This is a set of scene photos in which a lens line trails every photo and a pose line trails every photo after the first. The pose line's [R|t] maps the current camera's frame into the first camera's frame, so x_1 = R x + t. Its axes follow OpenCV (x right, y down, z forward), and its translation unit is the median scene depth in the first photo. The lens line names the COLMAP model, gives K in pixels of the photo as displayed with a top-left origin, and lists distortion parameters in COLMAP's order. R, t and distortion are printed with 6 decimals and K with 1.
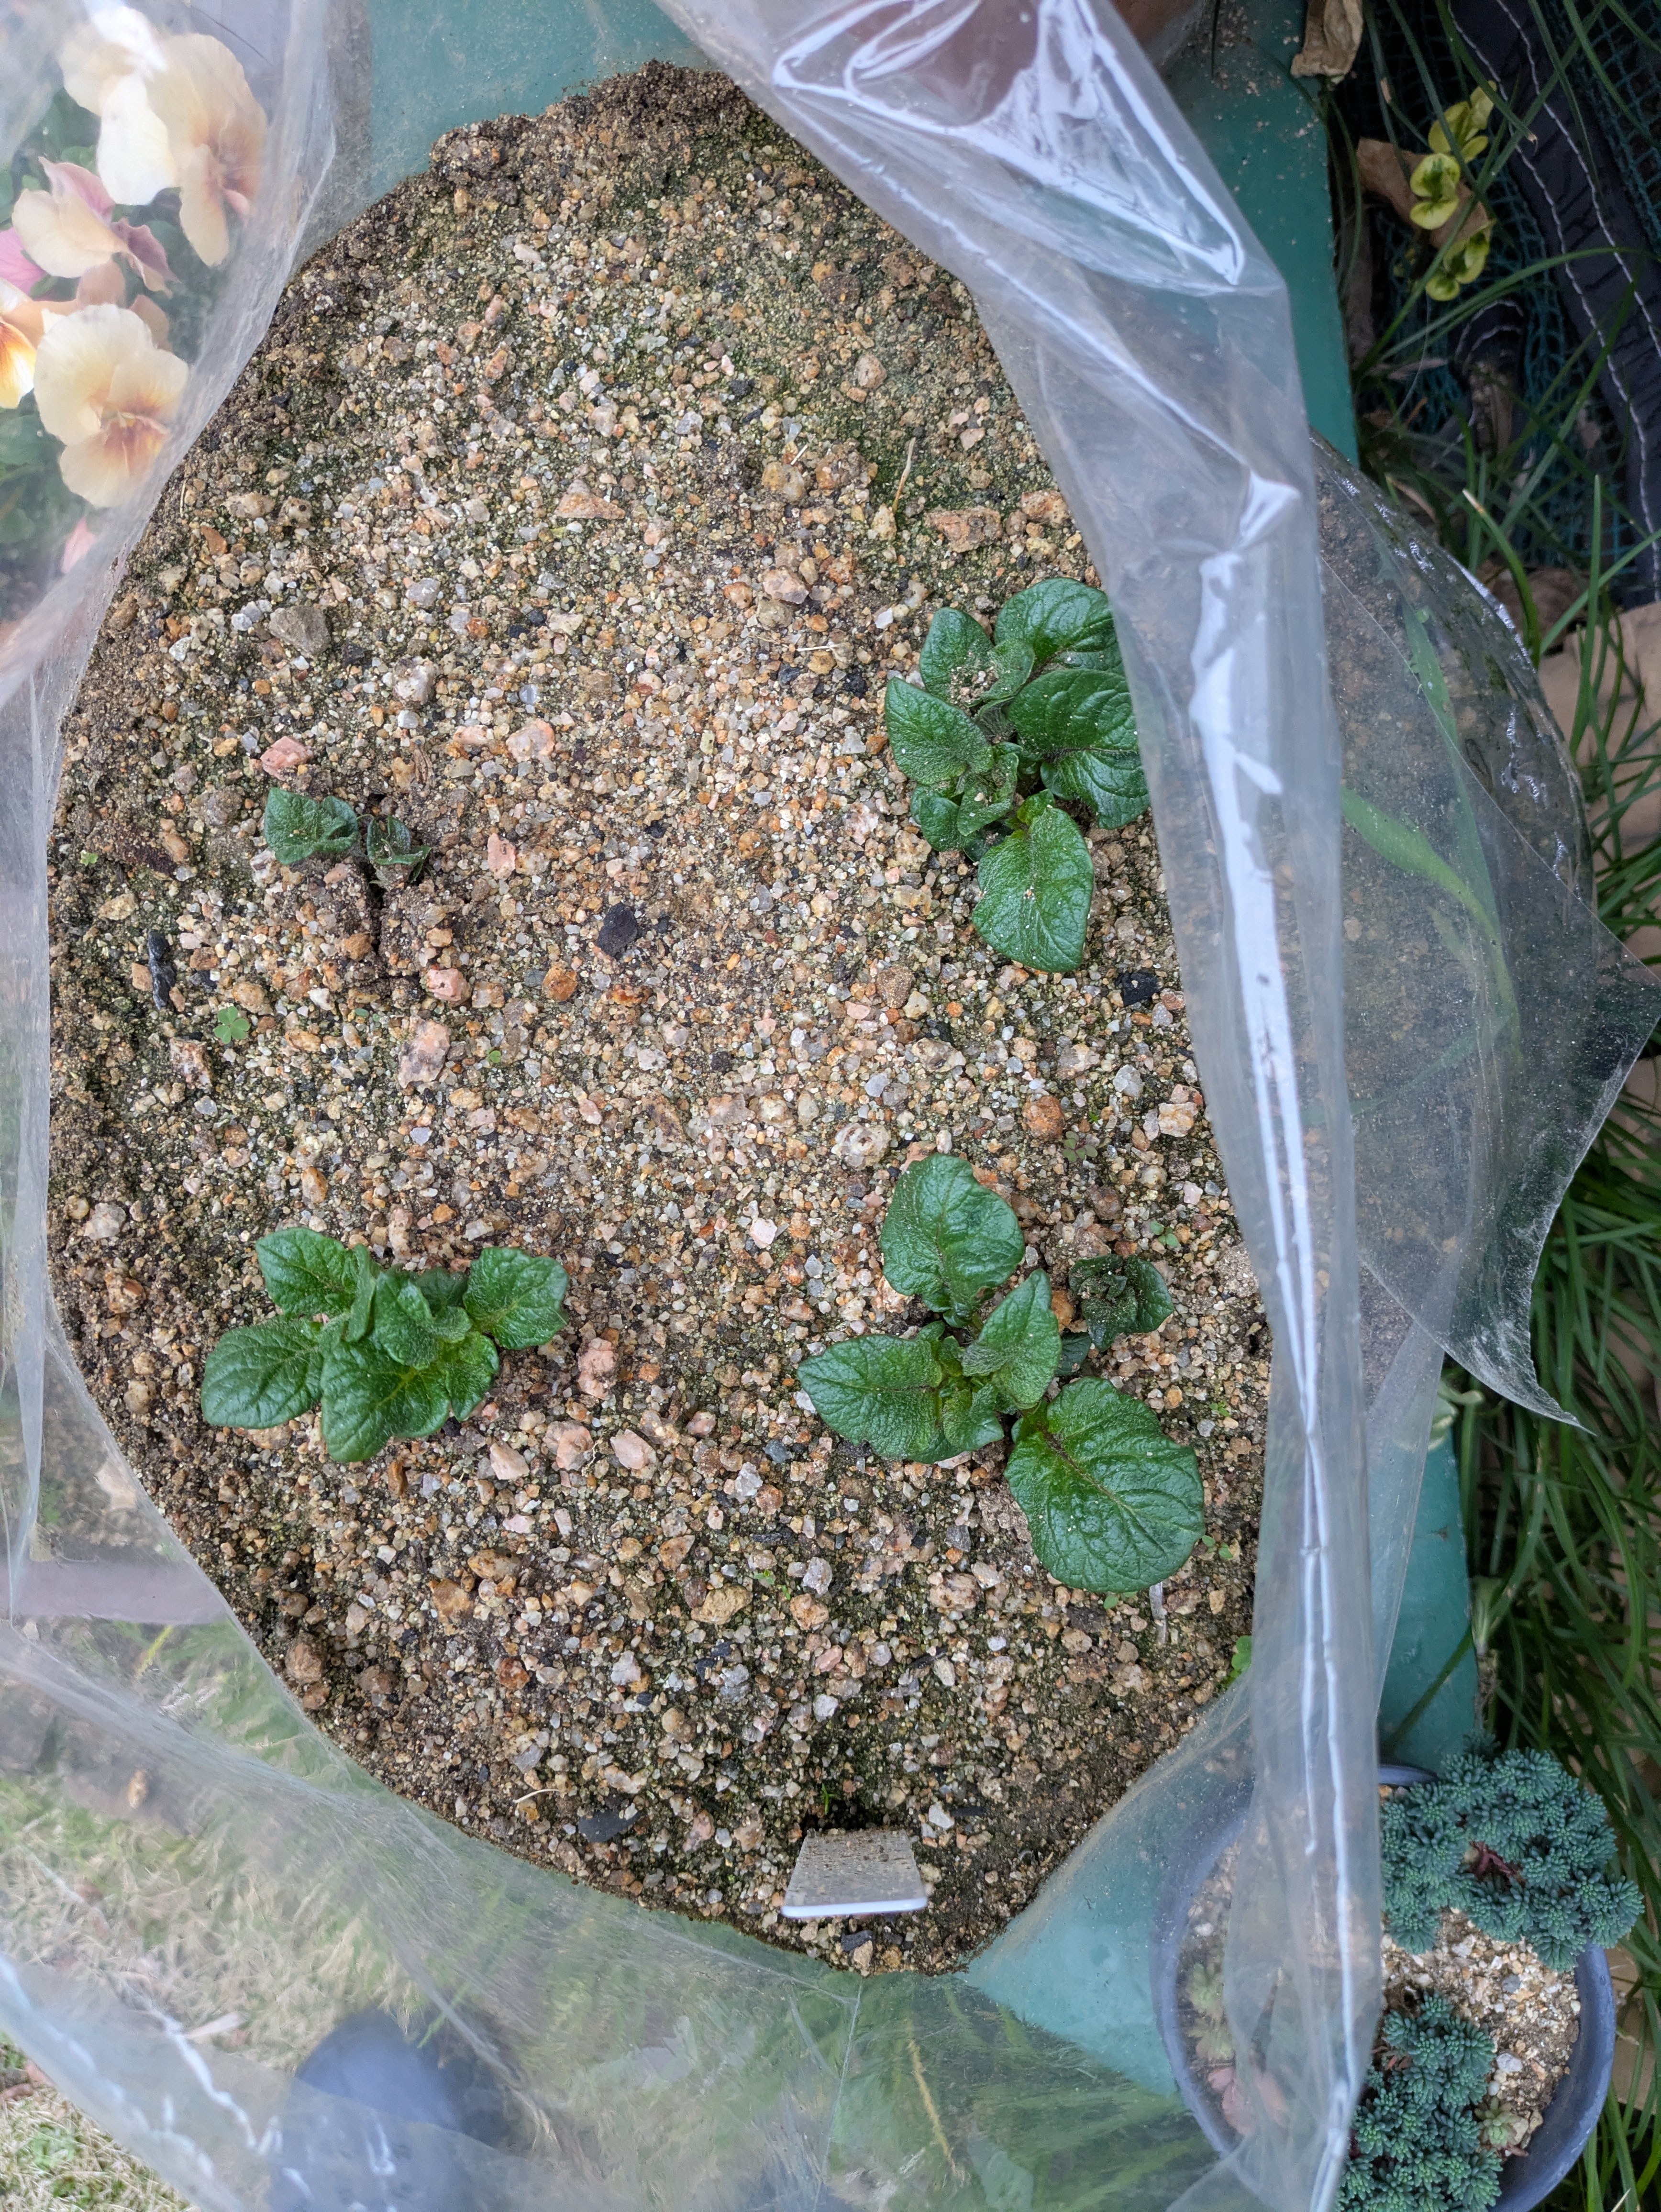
lens RADIAL K [[1597.8, 0, 815.6], [0, 1597.8, 1098.2], [0, 0, 1]] dist [0.007971, -0.017768]
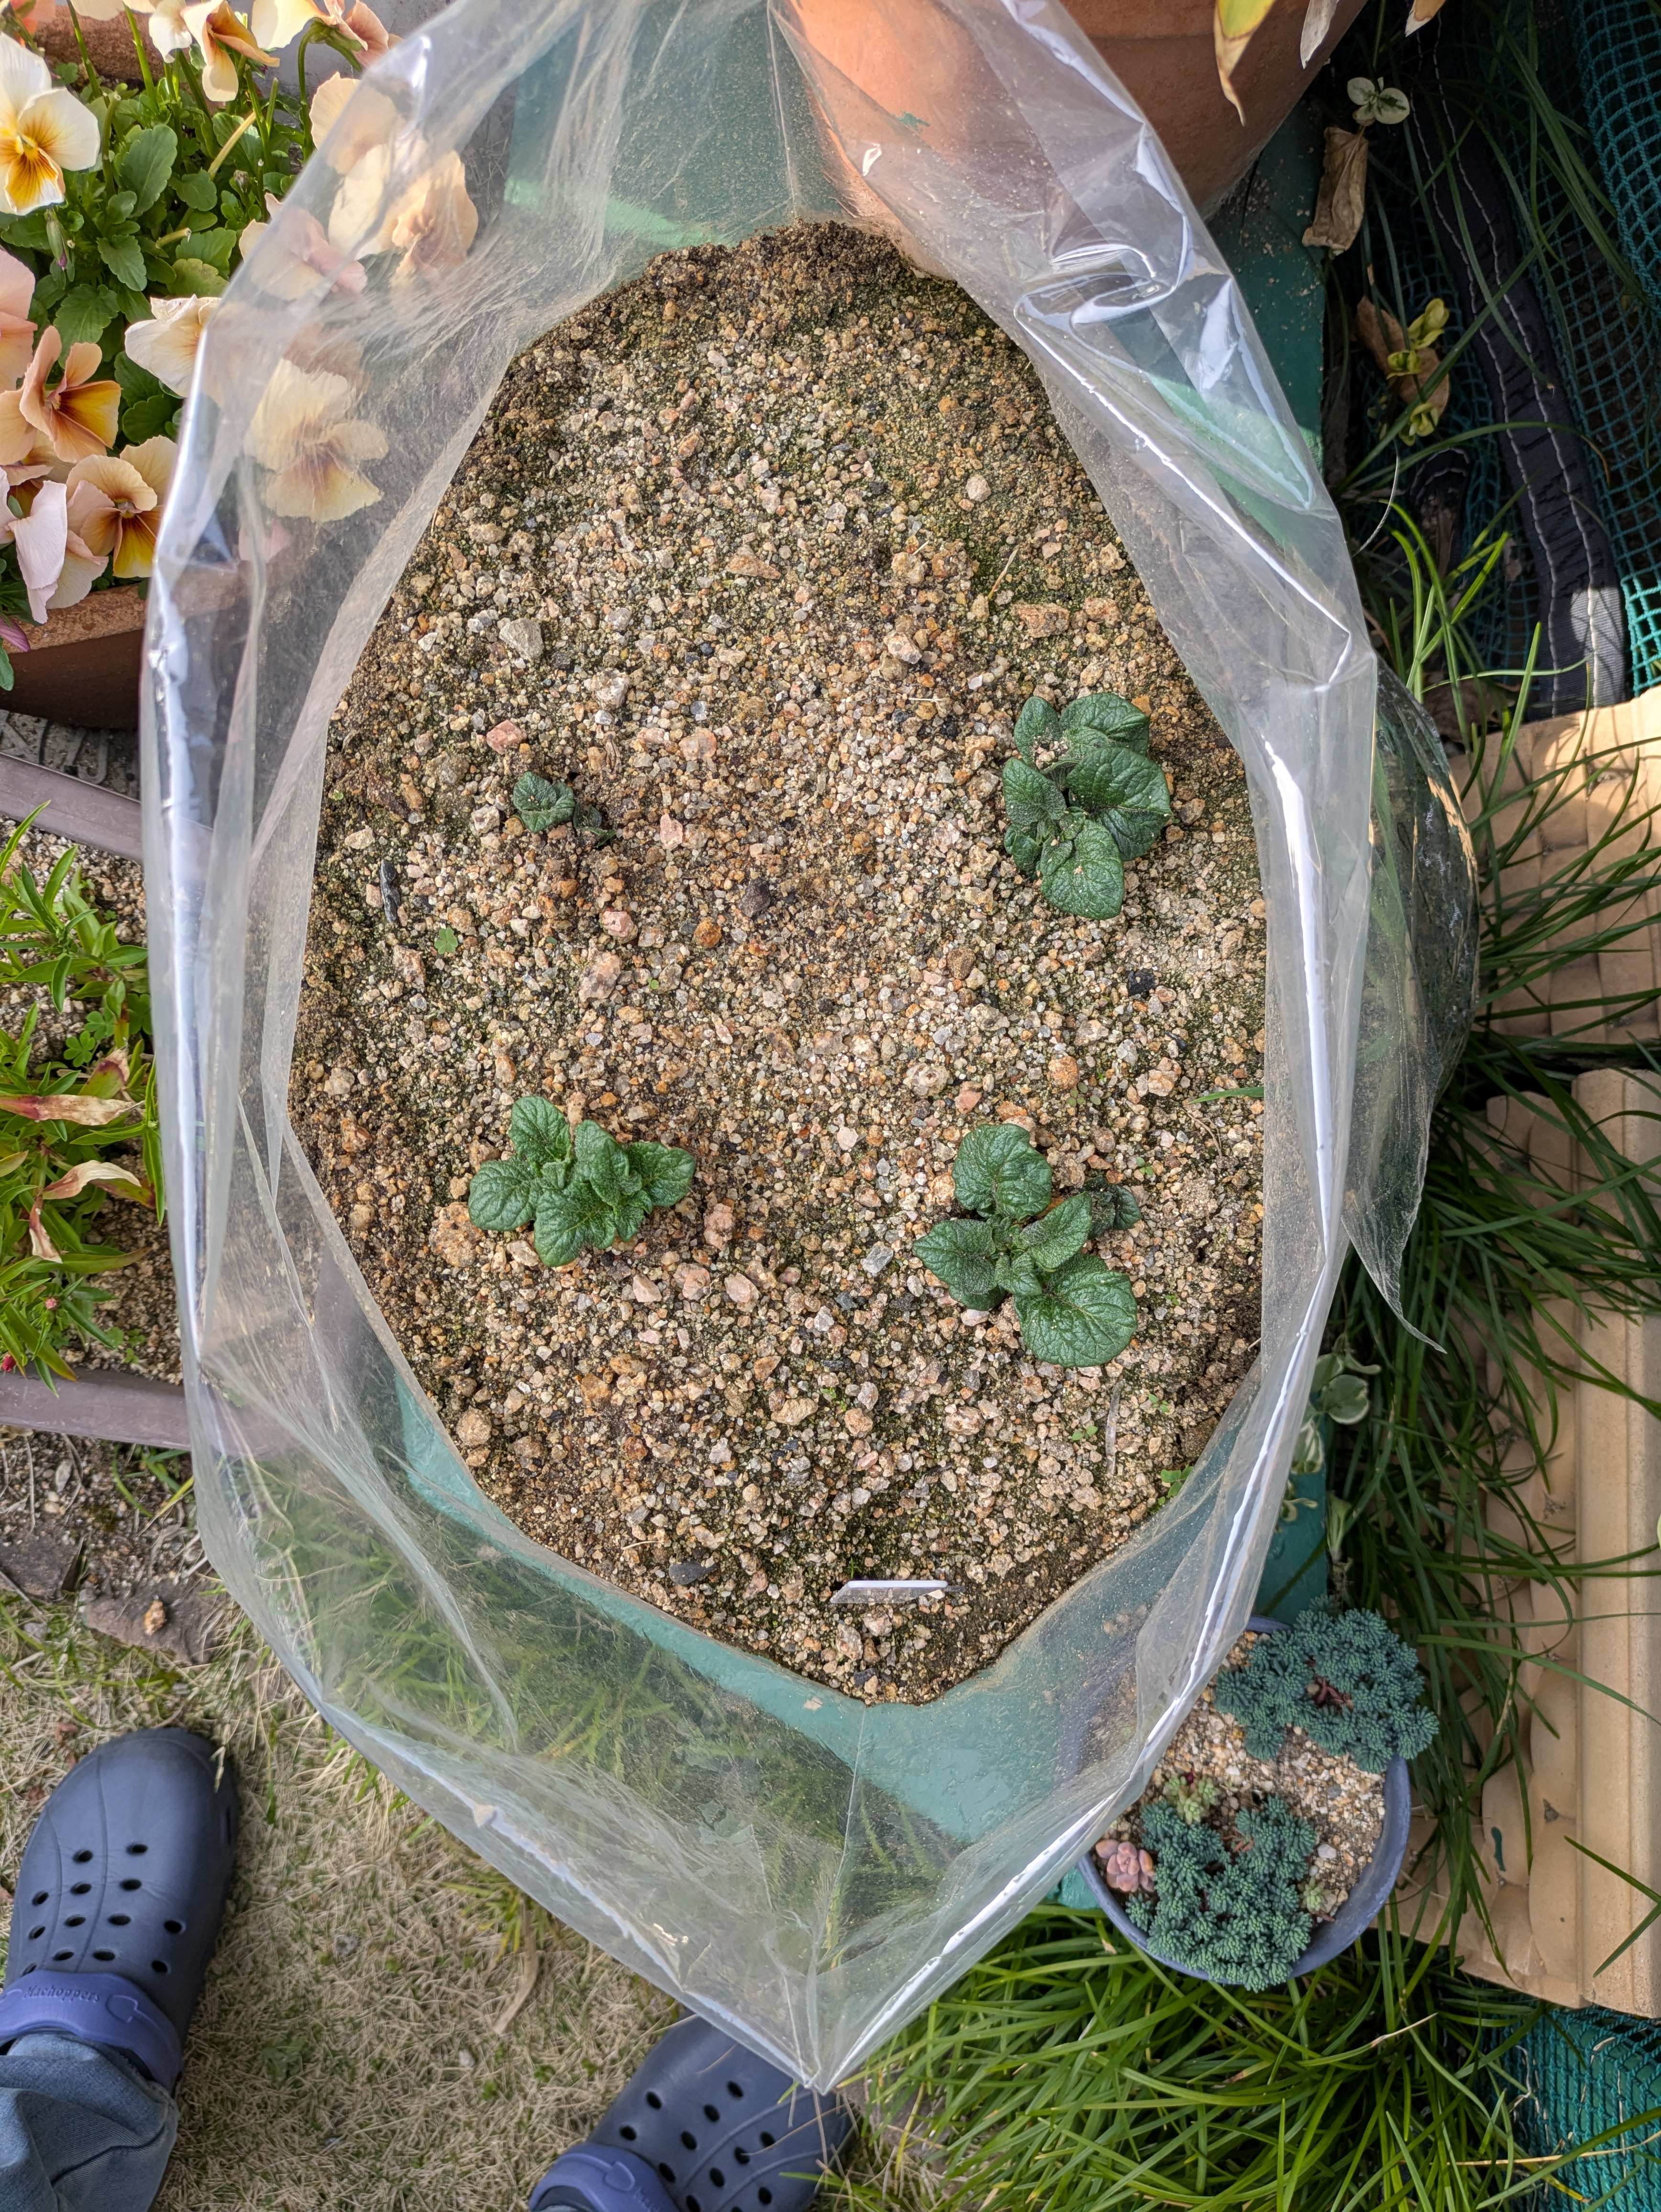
lens RADIAL K [[1597.8, 0, 841.2], [0, 1597.8, 1114.4], [0, 0, 1]] dist [0.007971, -0.017768]
pose [[0.992297, 0.094805, 0.079744, -0.141370], [-0.095524, 0.995413, 0.005247, 0.056947], [-0.078881, -0.012824, 0.996802, -0.308018]]
